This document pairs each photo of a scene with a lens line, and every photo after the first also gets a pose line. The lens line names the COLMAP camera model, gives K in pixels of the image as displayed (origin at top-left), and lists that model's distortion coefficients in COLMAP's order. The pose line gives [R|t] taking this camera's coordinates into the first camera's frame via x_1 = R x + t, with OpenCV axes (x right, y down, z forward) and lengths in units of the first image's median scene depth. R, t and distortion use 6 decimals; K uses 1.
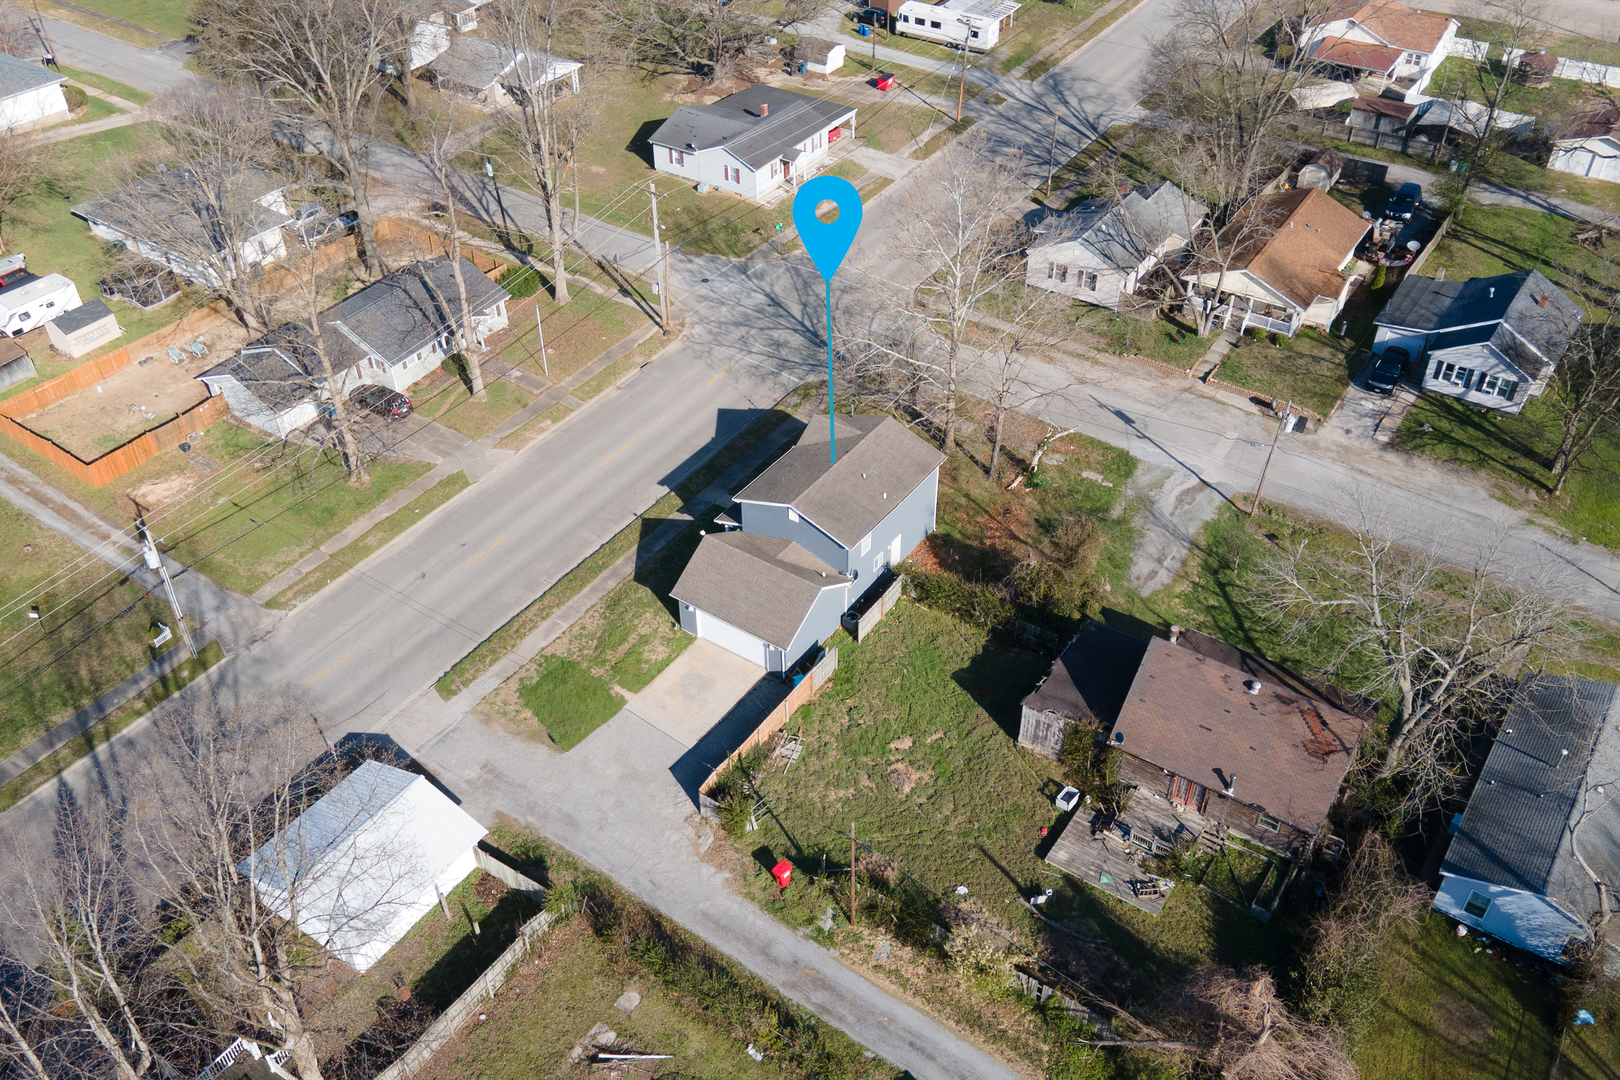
lens RADIAL K [[1378.2, 0, 810.0], [0, 1378.2, 540.0], [0, 0, 1]] dist [-0.001176, 0.012834]
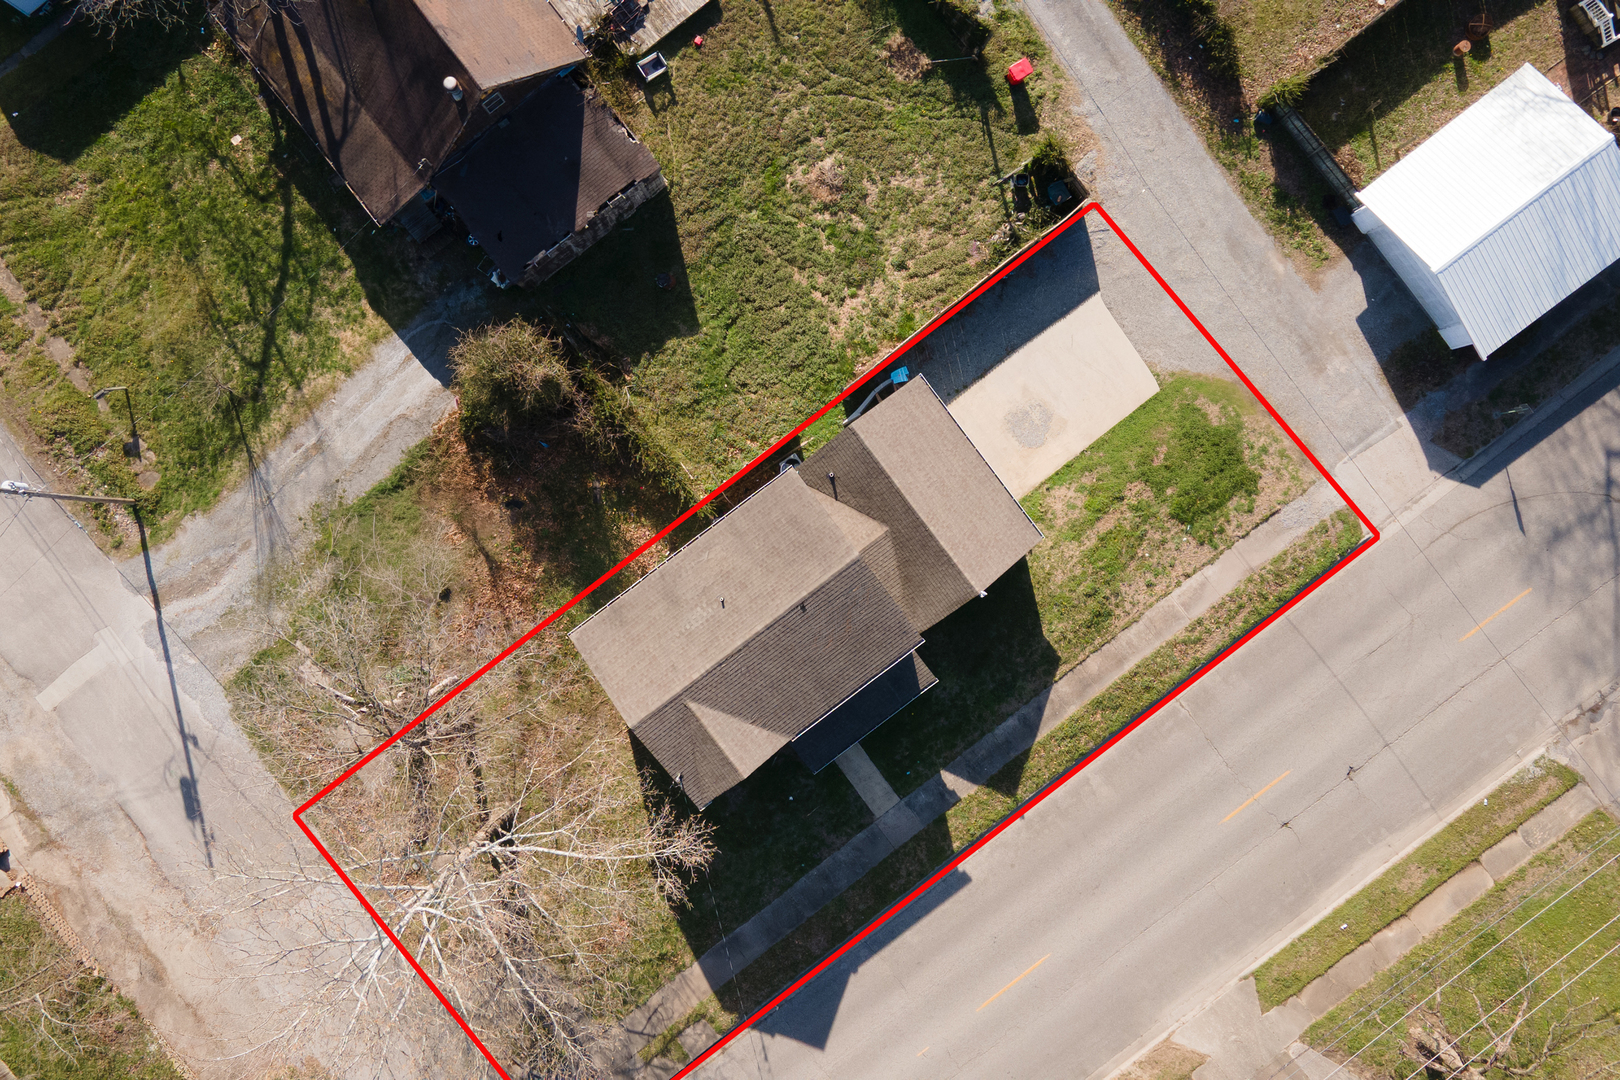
lens RADIAL K [[1378.2, 0, 810.0], [0, 1378.2, 540.0], [0, 0, 1]] dist [-0.001176, 0.012834]
pose [[-0.948837, -0.315490, 0.013224, 0.000135], [0.215226, -0.615514, 0.758169, -0.487484], [-0.231056, 0.722224, 0.651924, 0.547120]]
